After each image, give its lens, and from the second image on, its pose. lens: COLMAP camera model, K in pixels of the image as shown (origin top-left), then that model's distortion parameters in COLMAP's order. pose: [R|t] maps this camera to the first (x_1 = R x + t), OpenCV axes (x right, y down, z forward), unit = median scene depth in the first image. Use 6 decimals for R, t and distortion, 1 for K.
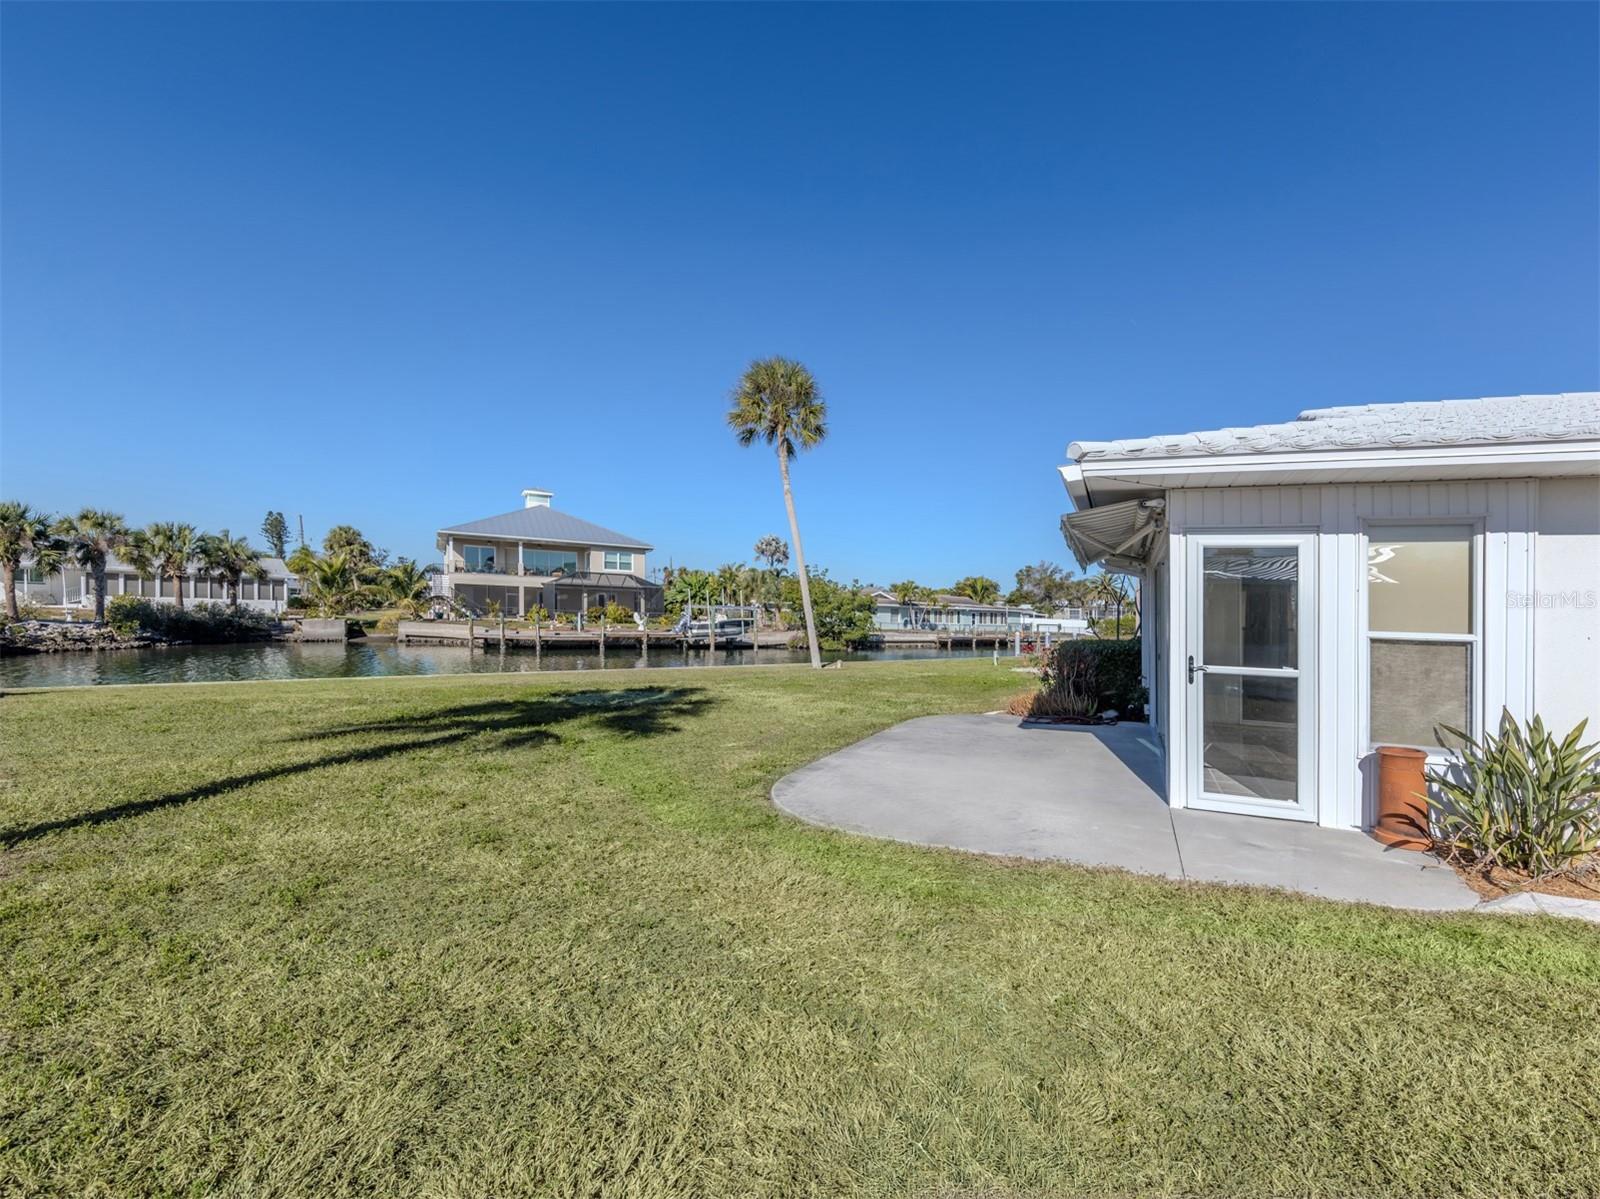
lens RADIAL K [[772.3, 0, 789.6], [0, 772.3, 565.4], [0, 0, 1]] dist [0.003762, 0.000320]
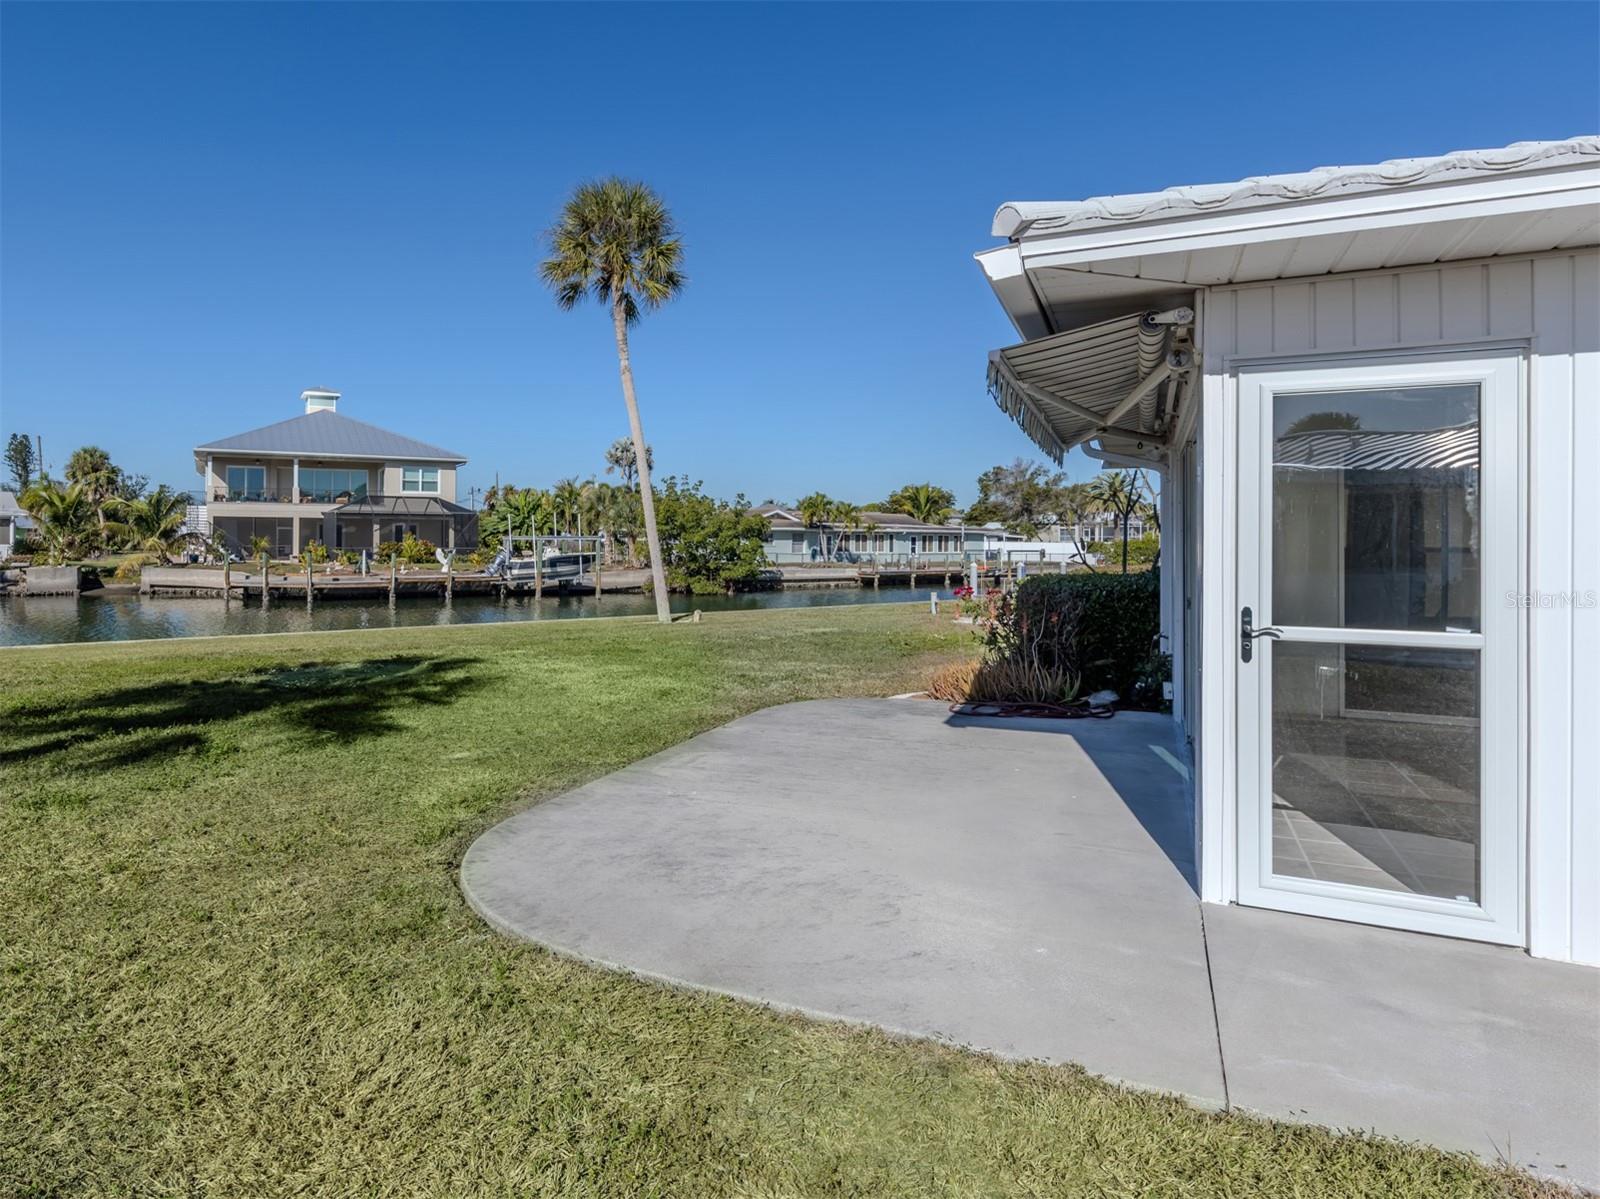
lens RADIAL K [[819.1, 0, 686.6], [0, 819.1, 538.7], [0, 0, 1]] dist [0.005249, -0.000592]
pose [[0.991674, -0.026536, -0.126010, 0.137489], [0.033518, 0.997999, 0.053620, 0.018190], [0.124335, -0.057397, 0.990579, 0.259823]]
